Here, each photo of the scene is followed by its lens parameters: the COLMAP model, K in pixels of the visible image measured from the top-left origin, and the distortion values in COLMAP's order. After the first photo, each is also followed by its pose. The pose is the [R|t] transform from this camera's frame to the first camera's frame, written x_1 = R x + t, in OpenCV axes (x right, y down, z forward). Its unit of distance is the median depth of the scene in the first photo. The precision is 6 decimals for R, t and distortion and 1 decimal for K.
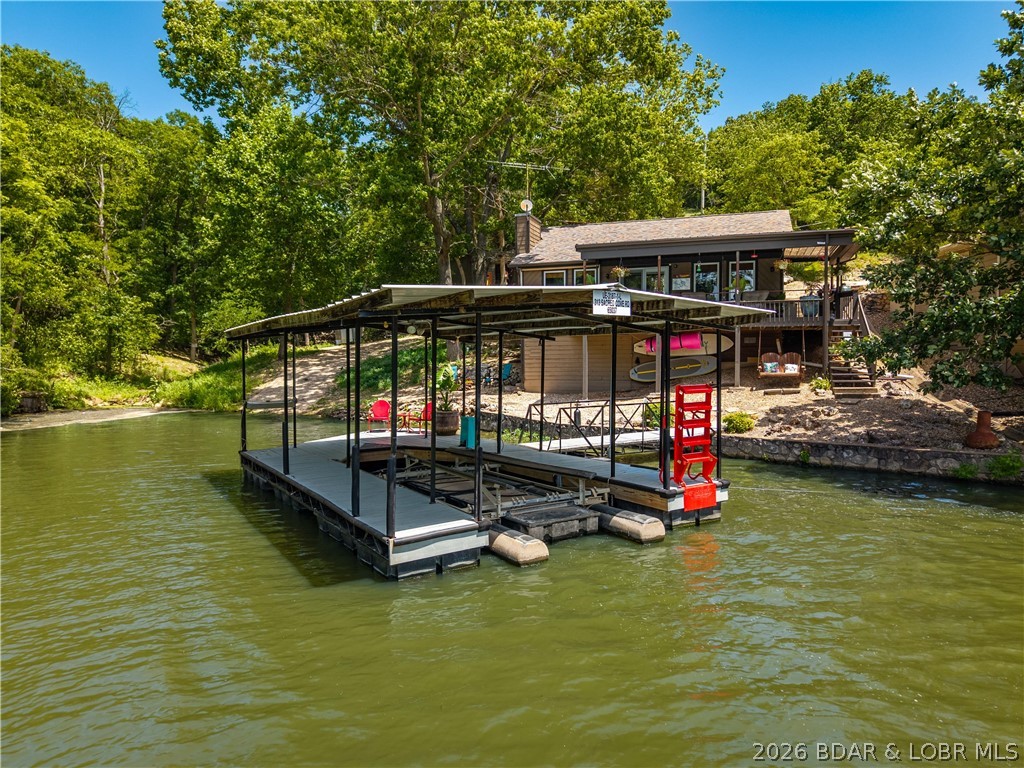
lens RADIAL K [[677.7, 0, 512.3], [0, 677.7, 388.1], [0, 0, 1]] dist [0.026547, -0.029472]
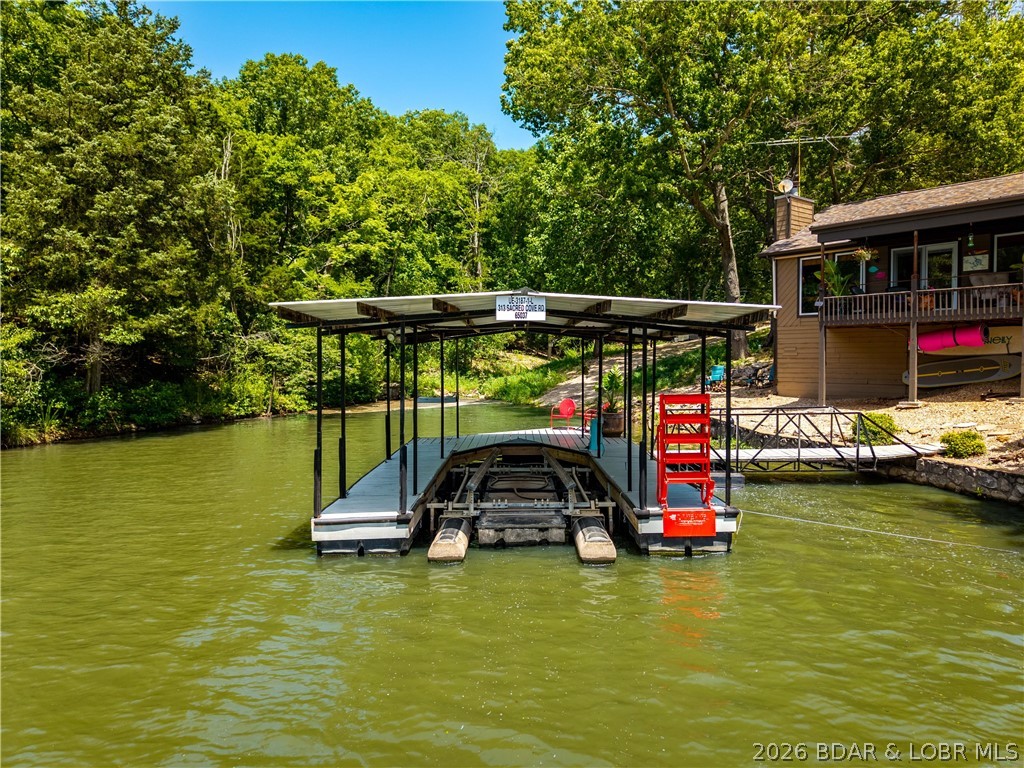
lens RADIAL K [[677.7, 0, 509.0], [0, 677.7, 381.9], [0, 0, 1]] dist [0.026547, -0.029472]
pose [[0.843890, 0.020092, -0.536140, 0.321382], [-0.021771, 0.999758, 0.003198, -0.010749], [0.536075, 0.008973, 0.844123, 0.082400]]
